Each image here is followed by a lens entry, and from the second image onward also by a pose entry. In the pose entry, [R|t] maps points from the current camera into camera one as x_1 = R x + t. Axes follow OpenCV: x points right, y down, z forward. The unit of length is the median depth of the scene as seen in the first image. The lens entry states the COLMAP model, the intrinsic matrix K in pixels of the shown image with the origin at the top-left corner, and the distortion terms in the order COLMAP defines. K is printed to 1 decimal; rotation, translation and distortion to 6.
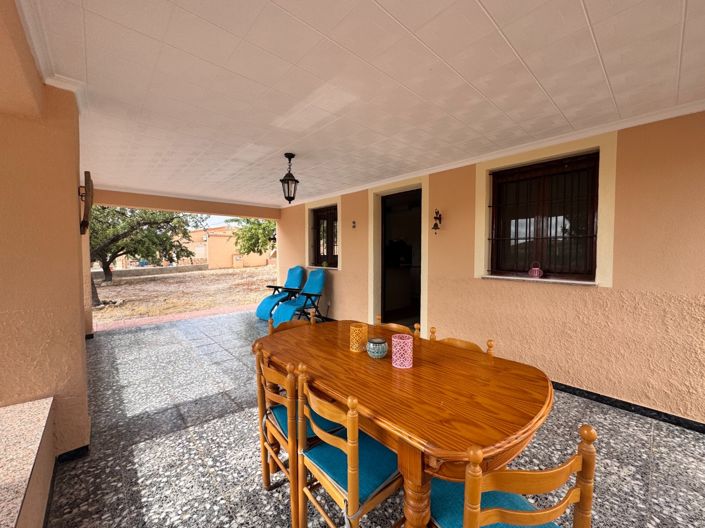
lens RADIAL K [[280.3, 0, 352.5], [0, 280.3, 264.0], [0, 0, 1]] dist [0.001514, 0.000076]
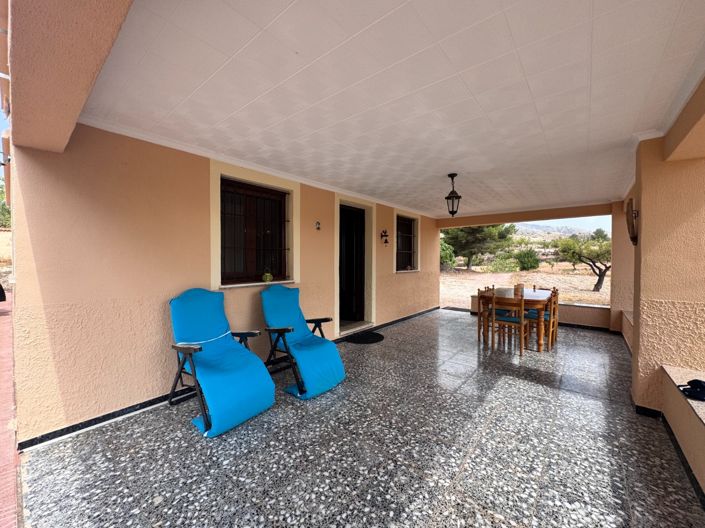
lens RADIAL K [[289.3, 0, 361.8], [0, 289.3, 262.9], [0, 0, 1]] dist [0.013963, -0.000232]
pose [[-0.173183, -0.003379, 0.984884, -1.280496], [0.051804, 0.998579, 0.012535, -0.051882], [-0.983526, 0.053192, -0.172762, 1.516727]]
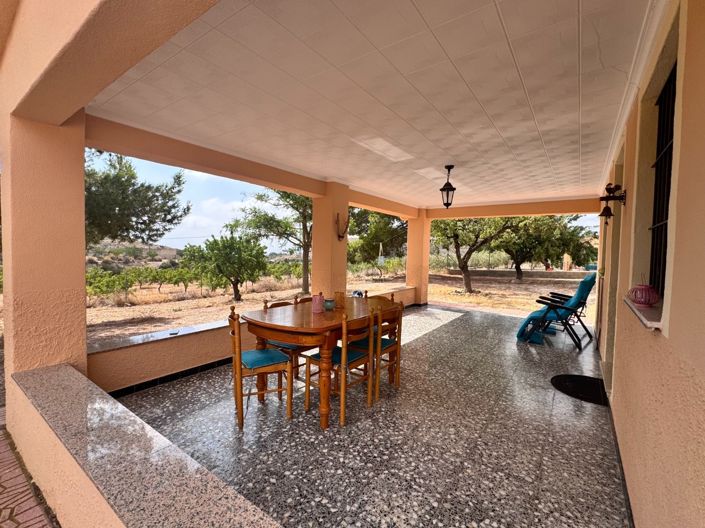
lens RADIAL K [[319.5, 0, 352.5], [0, 319.5, 264.0], [0, 0, 1]] dist [0.000317, 0.000028]
pose [[0.209267, 0.046203, -0.976766, 0.943104], [-0.062725, 0.997460, 0.033743, -0.008740], [0.975845, 0.054206, 0.211633, 0.335059]]
